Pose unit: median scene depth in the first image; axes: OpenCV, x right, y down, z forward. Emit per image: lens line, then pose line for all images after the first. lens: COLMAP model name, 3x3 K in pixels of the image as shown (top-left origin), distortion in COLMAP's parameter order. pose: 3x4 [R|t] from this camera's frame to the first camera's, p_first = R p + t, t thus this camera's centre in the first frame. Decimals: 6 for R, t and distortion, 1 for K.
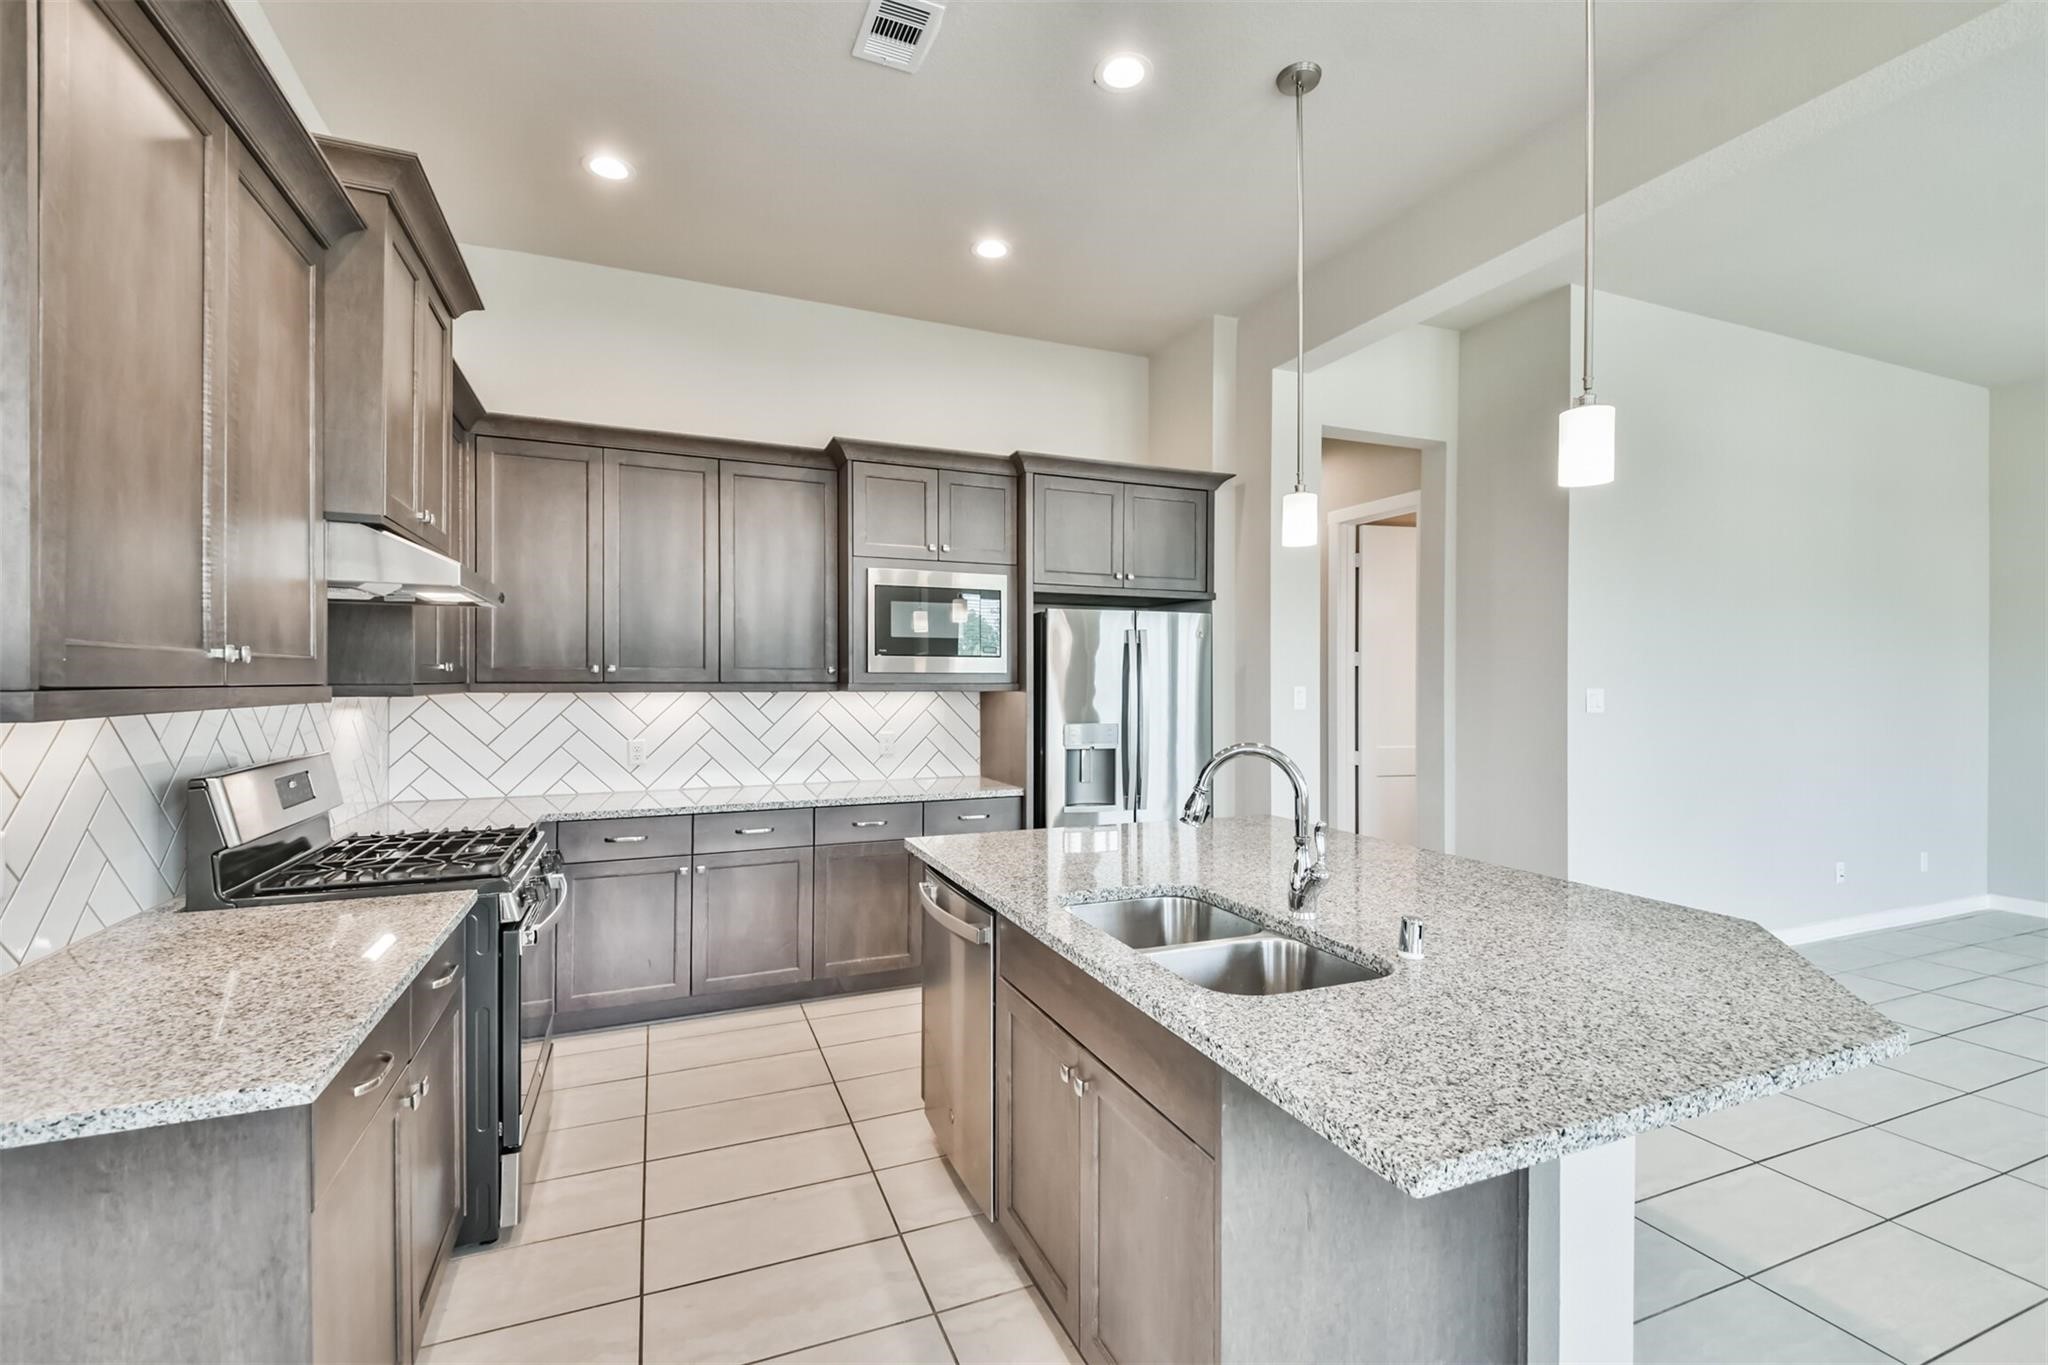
lens RADIAL K [[888.7, 0, 1036.2], [0, 888.7, 678.9], [0, 0, 1]] dist [0.032033, -0.015594]
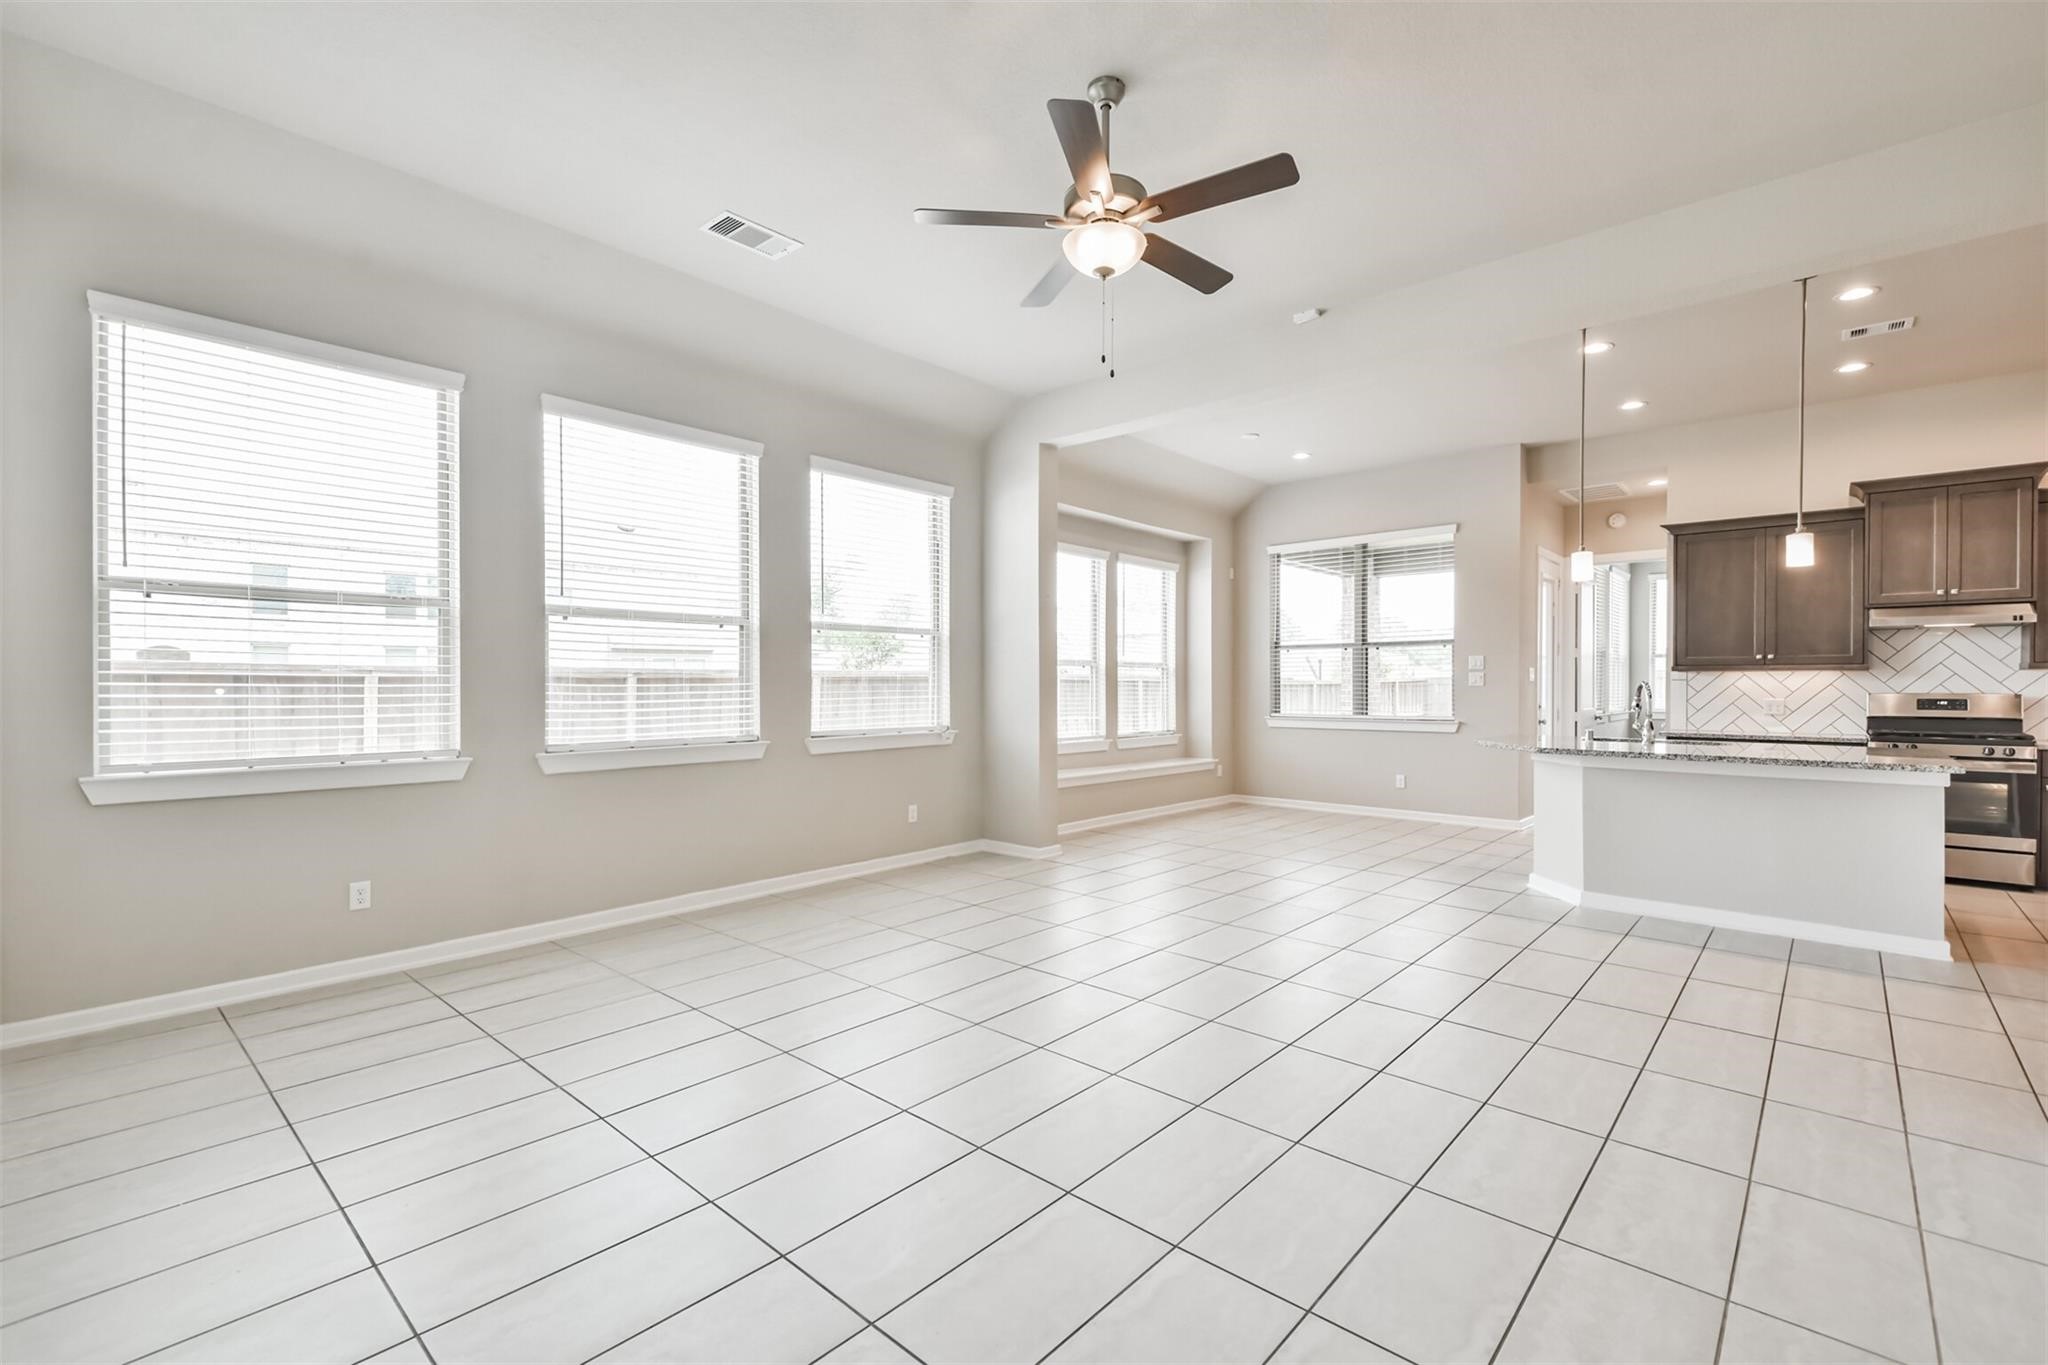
lens RADIAL K [[888.7, 0, 1024.7], [0, 888.7, 684.8], [0, 0, 1]] dist [0.032033, -0.015594]
pose [[-0.904374, -0.005012, -0.426712, 1.496010], [-0.004239, 0.999987, -0.002760, 0.048208], [0.426720, -0.000687, -0.904384, 1.251524]]
